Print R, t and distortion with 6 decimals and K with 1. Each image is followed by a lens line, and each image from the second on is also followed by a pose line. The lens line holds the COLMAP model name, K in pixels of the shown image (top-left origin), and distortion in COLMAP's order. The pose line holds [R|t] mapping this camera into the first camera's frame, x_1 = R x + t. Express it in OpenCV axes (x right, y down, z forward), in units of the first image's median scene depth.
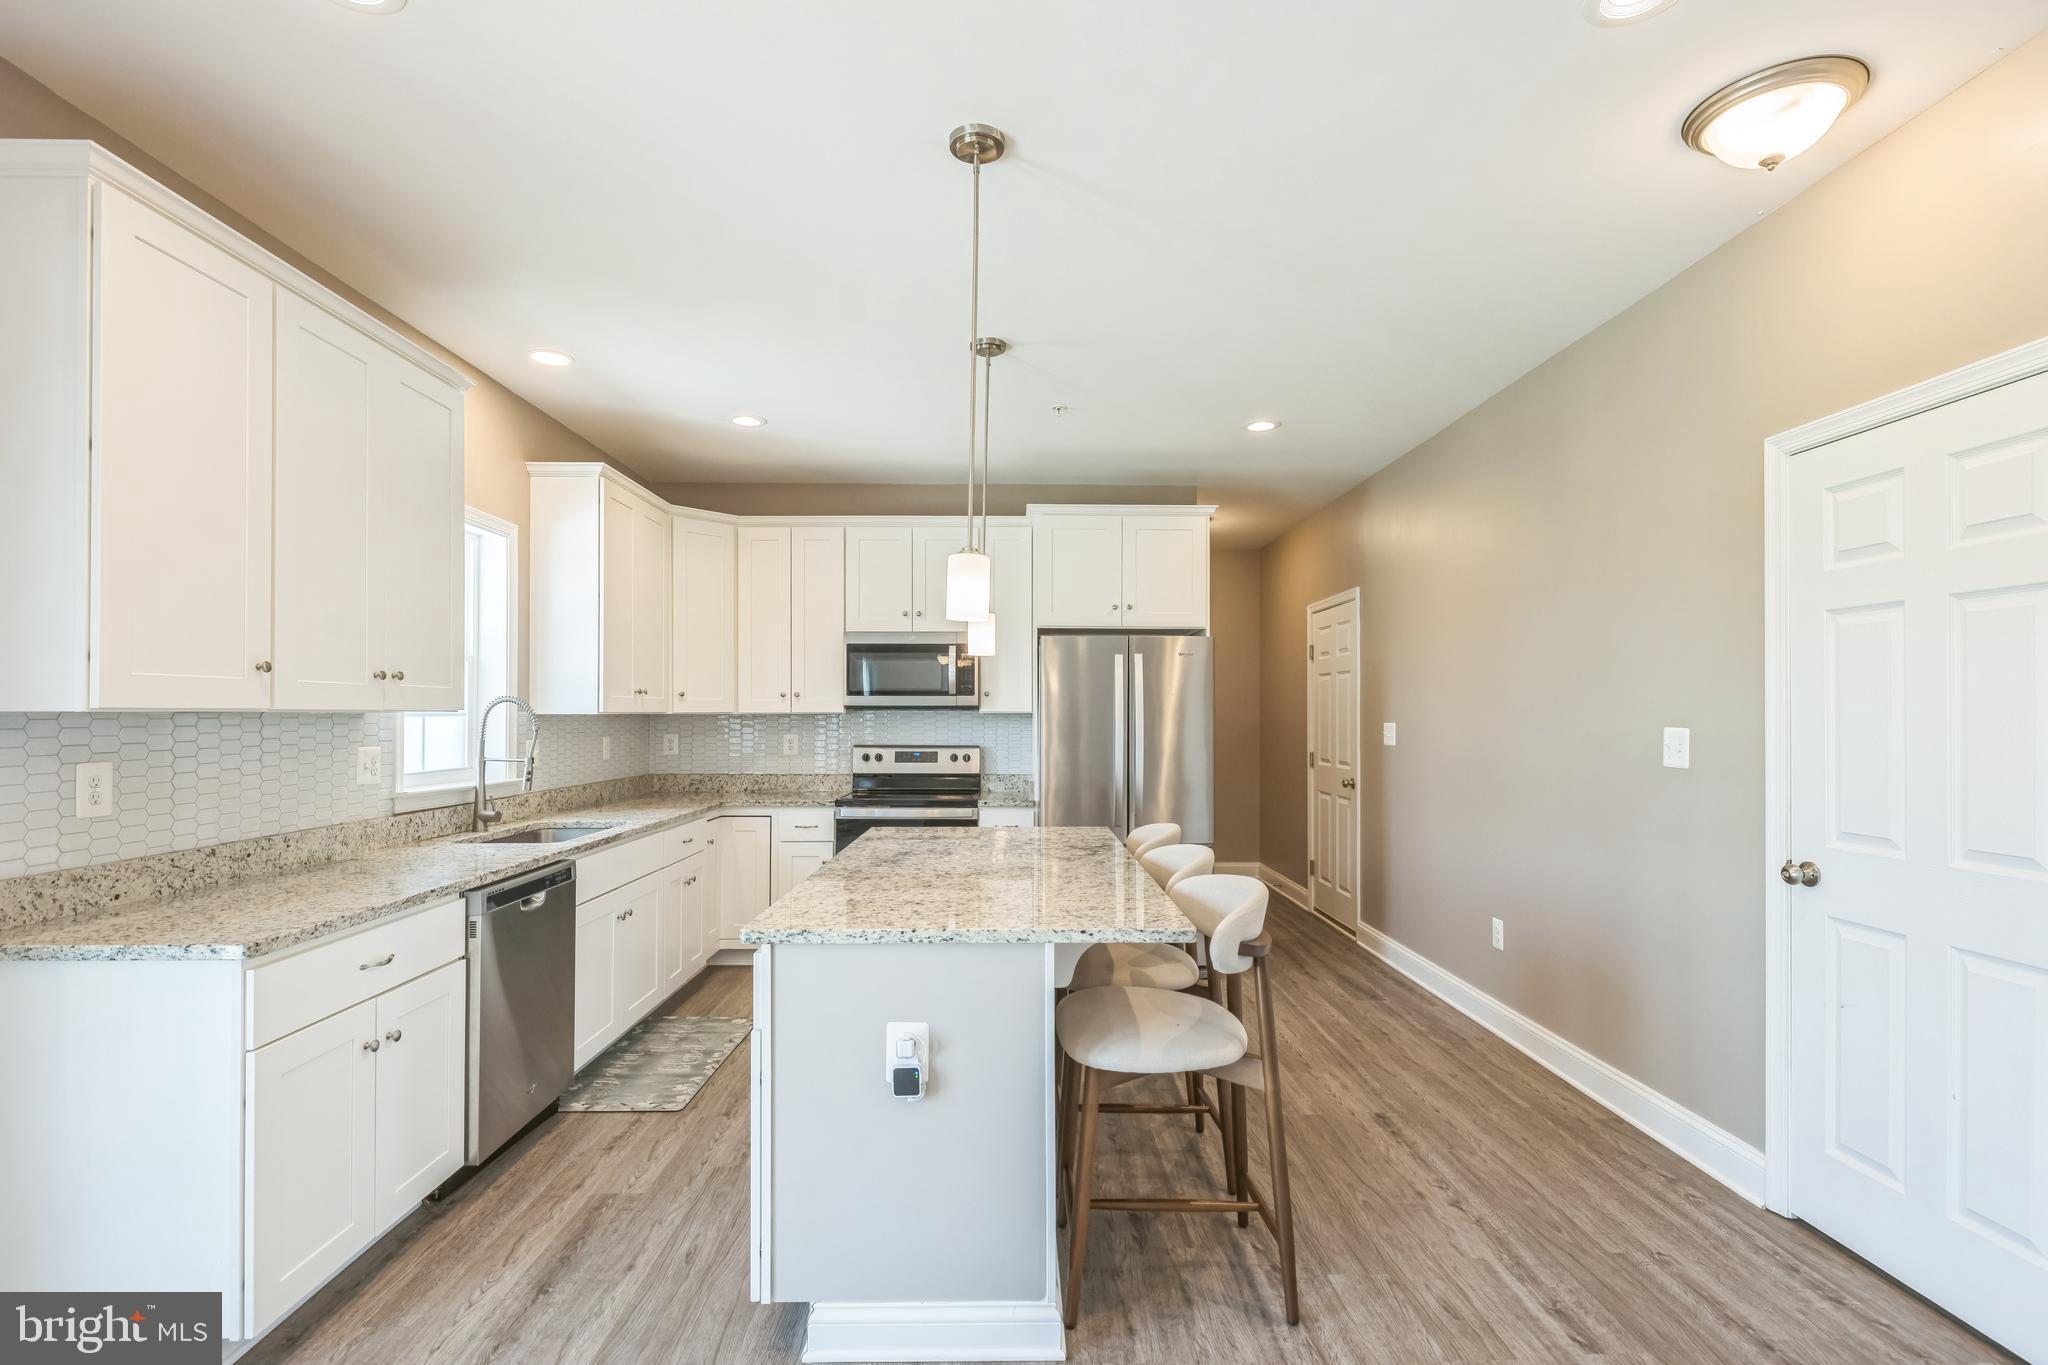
lens RADIAL K [[959.0, 0, 1021.1], [0, 959.0, 703.3], [0, 0, 1]] dist [0.010460, -0.004907]
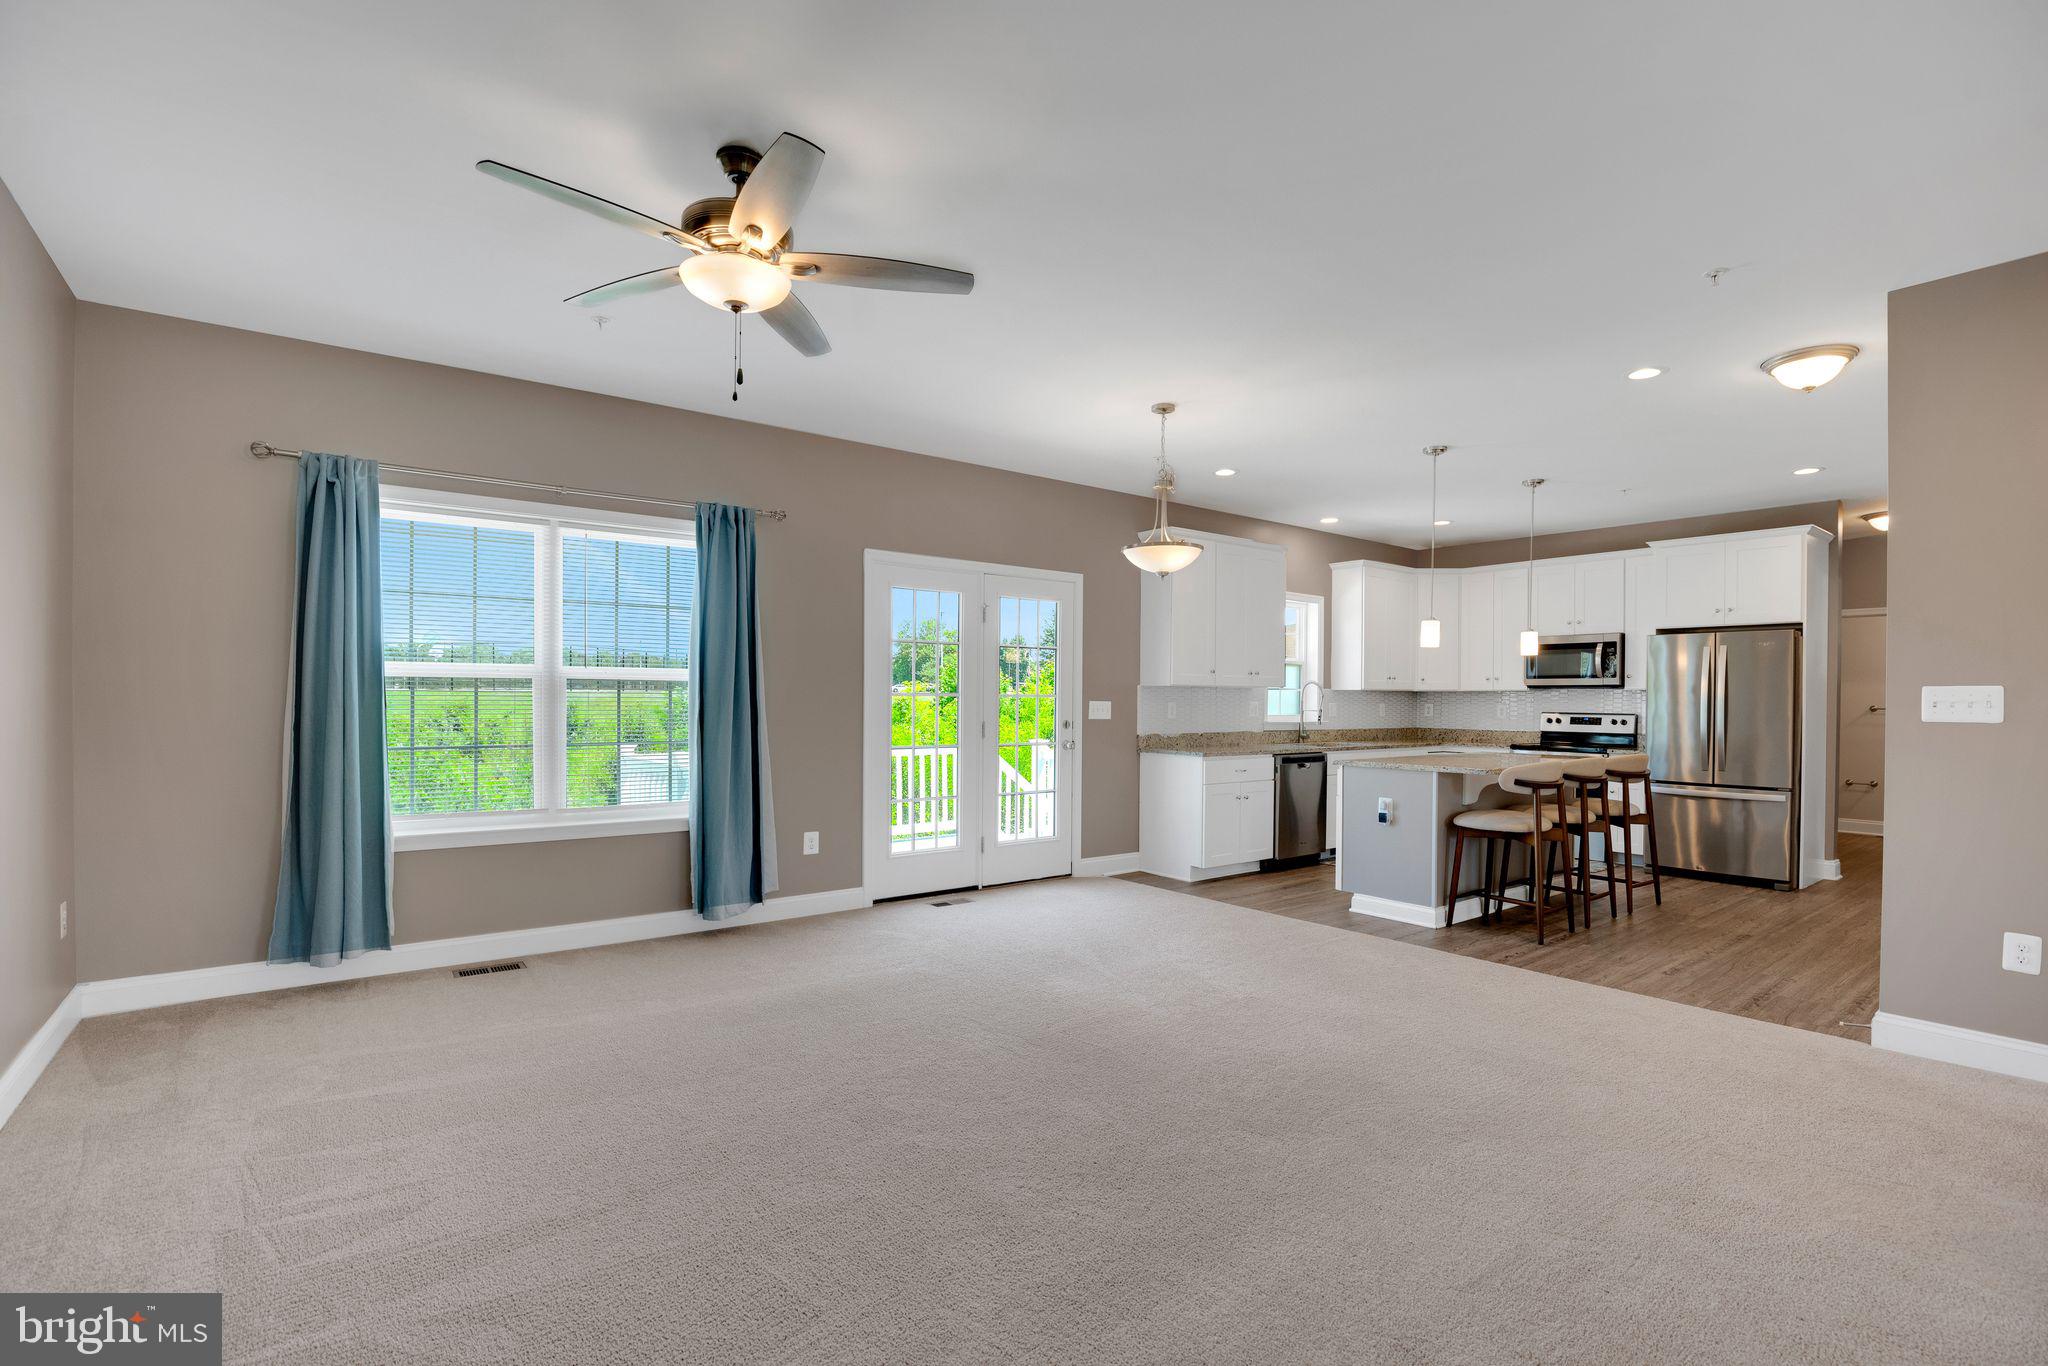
lens RADIAL K [[945.2, 0, 1028.3], [0, 945.2, 699.9], [0, 0, 1]] dist [-0.025477, 0.000974]
pose [[0.603153, 0.005418, -0.797607, 0.786192], [0.002856, 0.999956, 0.008953, 0.014768], [0.797620, -0.007678, 0.603111, -0.798719]]
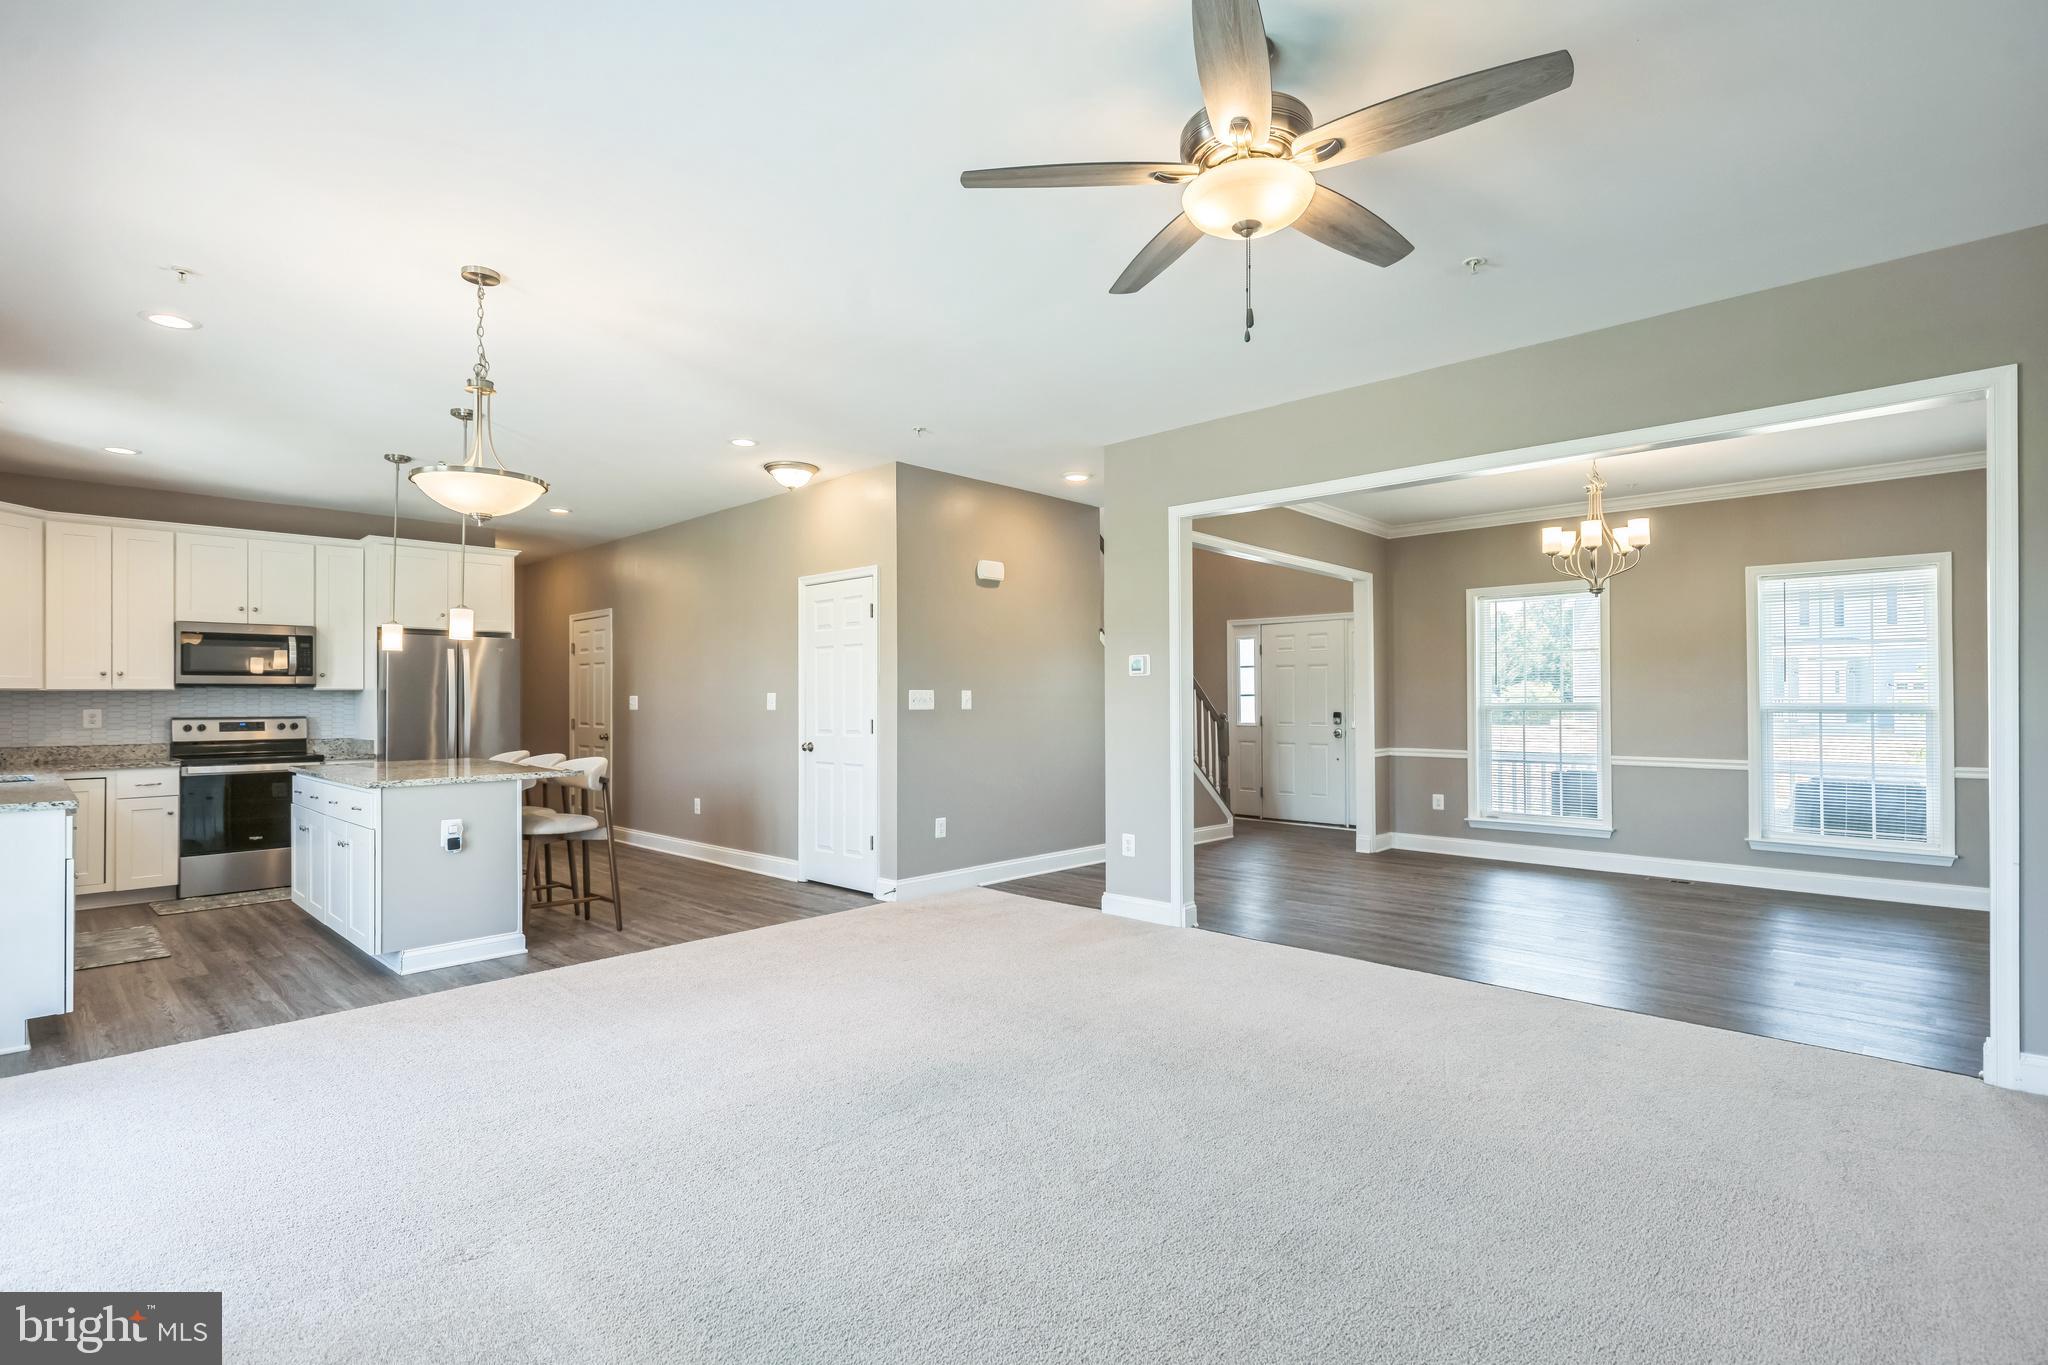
lens RADIAL K [[959.0, 0, 1028.4], [0, 959.0, 684.9], [0, 0, 1]] dist [0.010460, -0.004907]
pose [[0.699728, 0.005075, 0.714391, -0.439436], [-0.000851, 0.999980, -0.006271, 0.015914], [-0.714408, 0.003780, 0.699719, -0.867087]]
